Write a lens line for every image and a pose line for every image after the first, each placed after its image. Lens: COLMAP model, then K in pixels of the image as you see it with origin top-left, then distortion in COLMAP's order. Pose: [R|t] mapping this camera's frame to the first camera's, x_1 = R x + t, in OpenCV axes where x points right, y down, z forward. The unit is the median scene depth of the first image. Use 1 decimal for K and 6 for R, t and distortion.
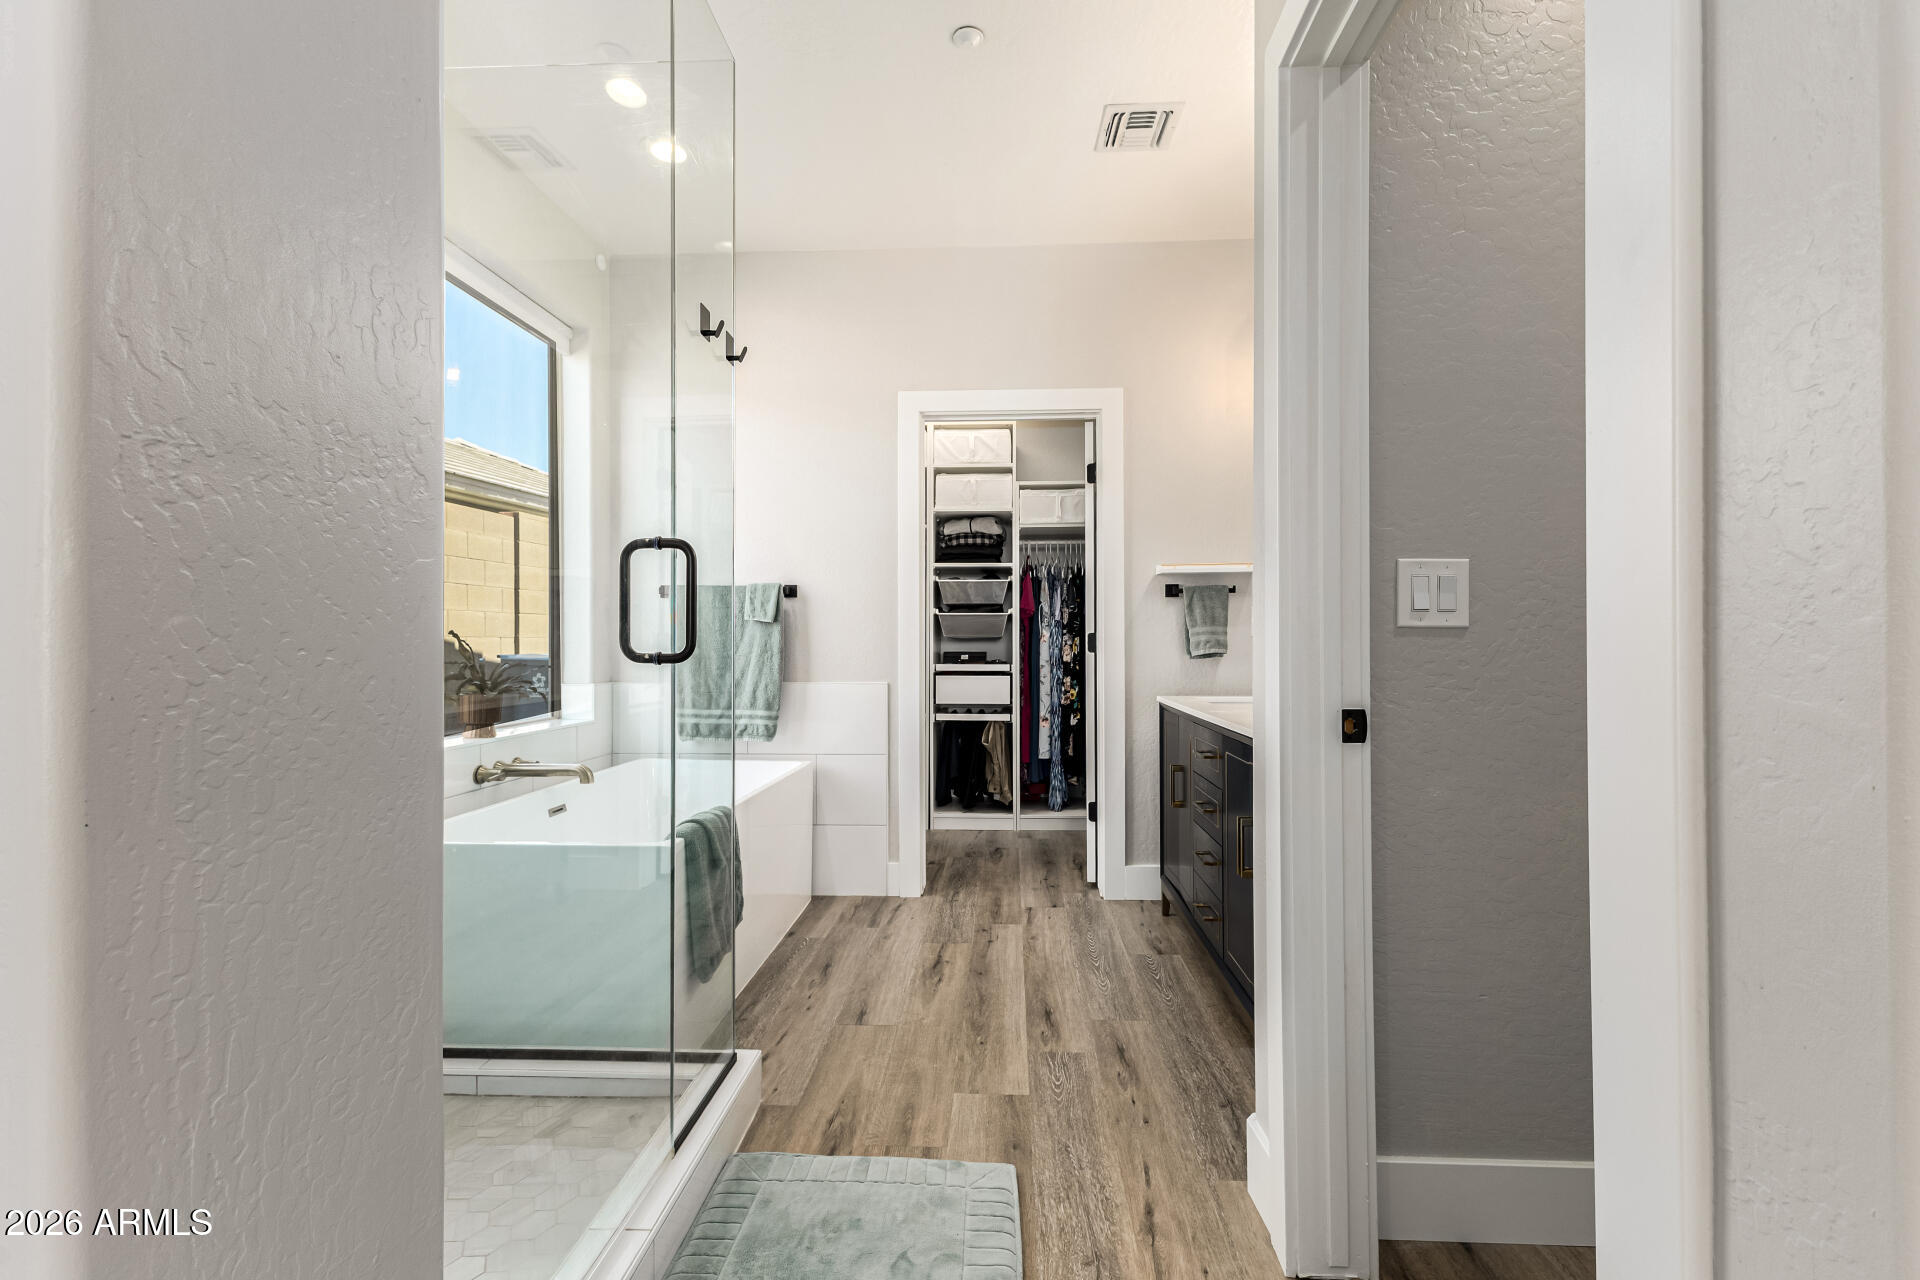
lens RADIAL K [[830.7, 0, 960.0], [0, 830.7, 640.0], [0, 0, 1]] dist [0.014651, 0.000119]
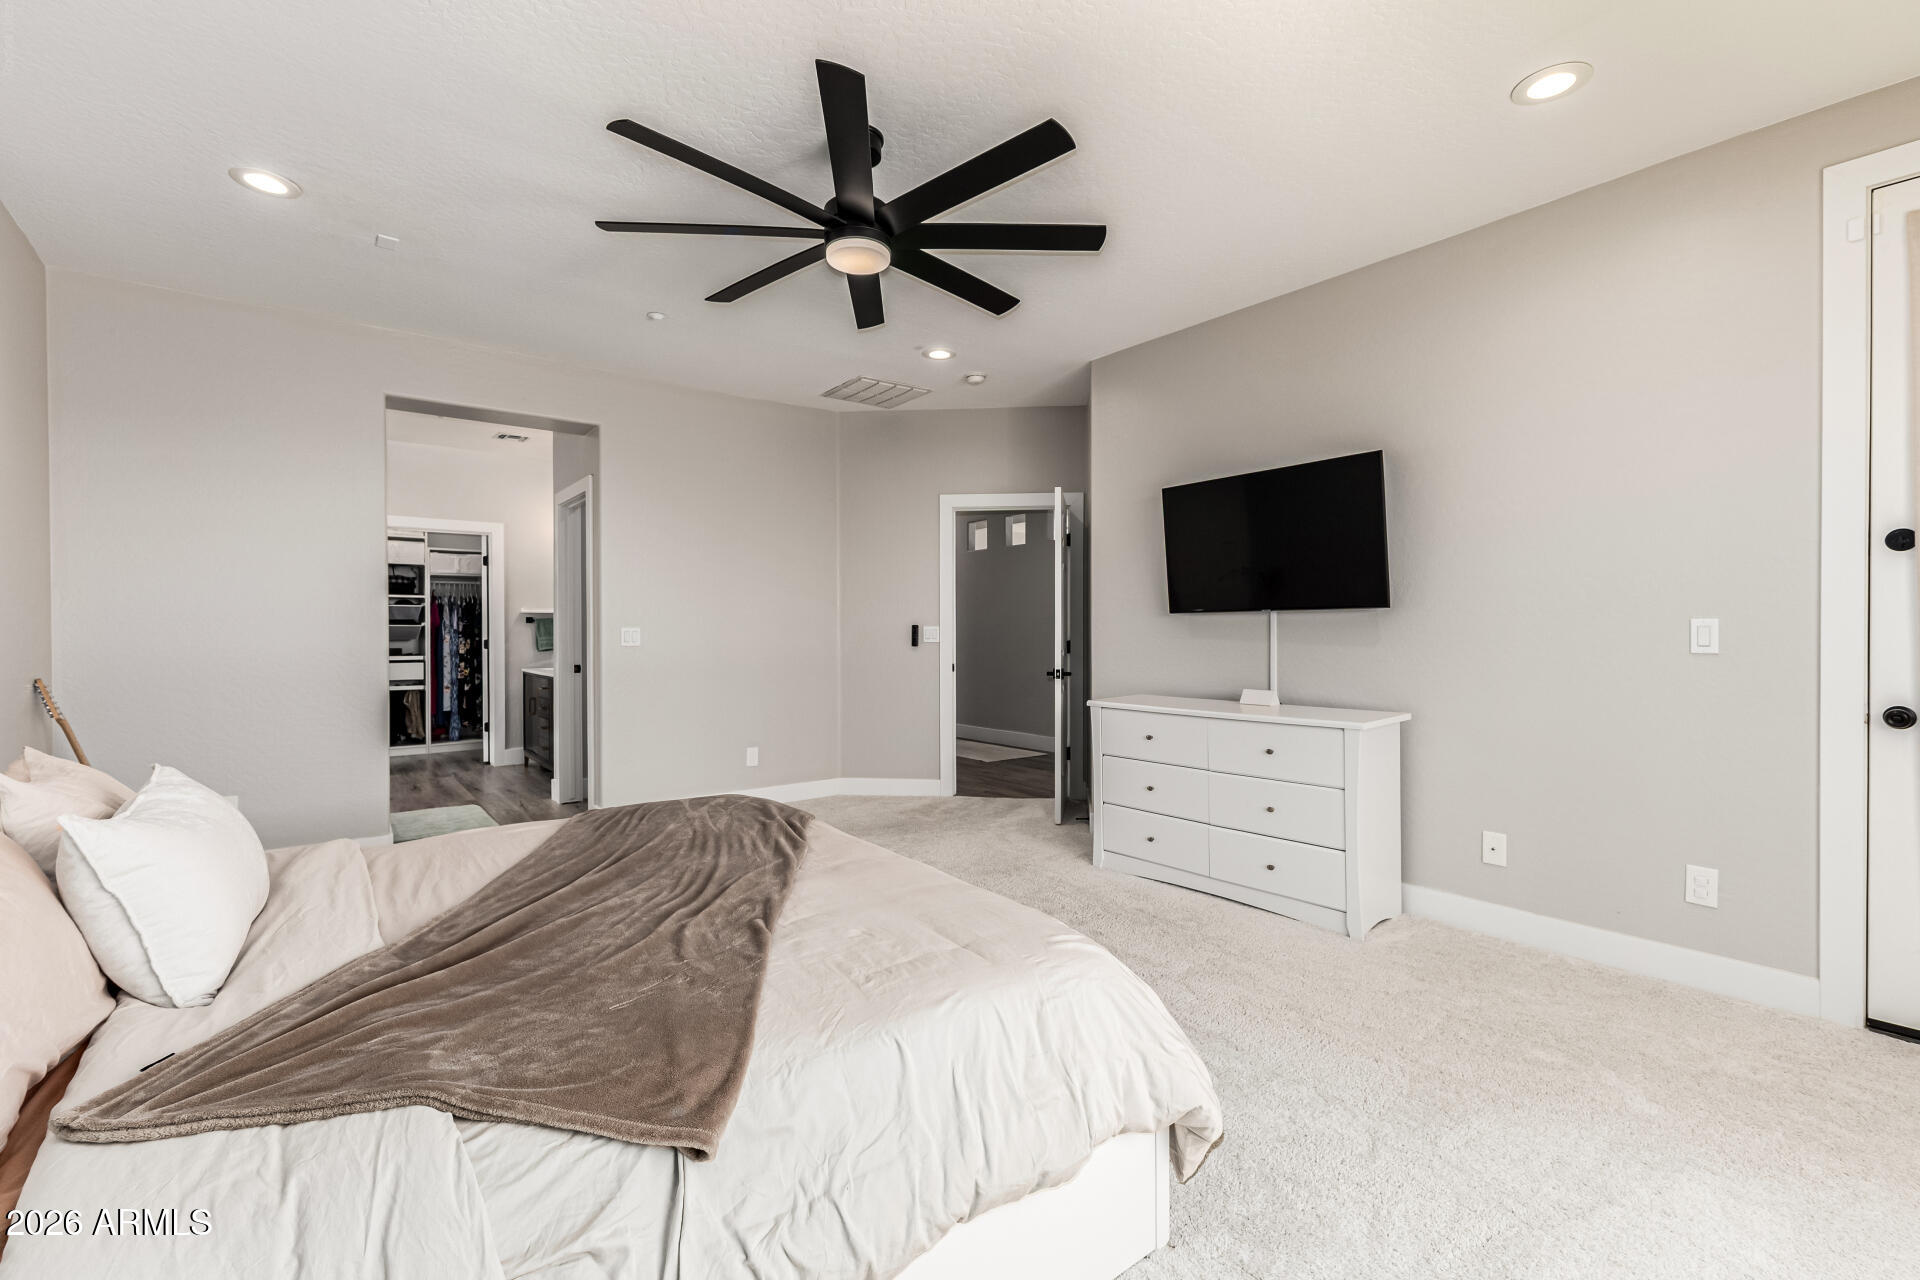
lens RADIAL K [[830.7, 0, 960.0], [0, 830.7, 640.0], [0, 0, 1]] dist [0.014651, 0.000119]
pose [[0.748063, -0.005582, 0.663604, -0.248723], [-0.004923, 0.999890, 0.013960, -0.031346], [-0.663609, -0.013710, 0.747954, -0.979894]]
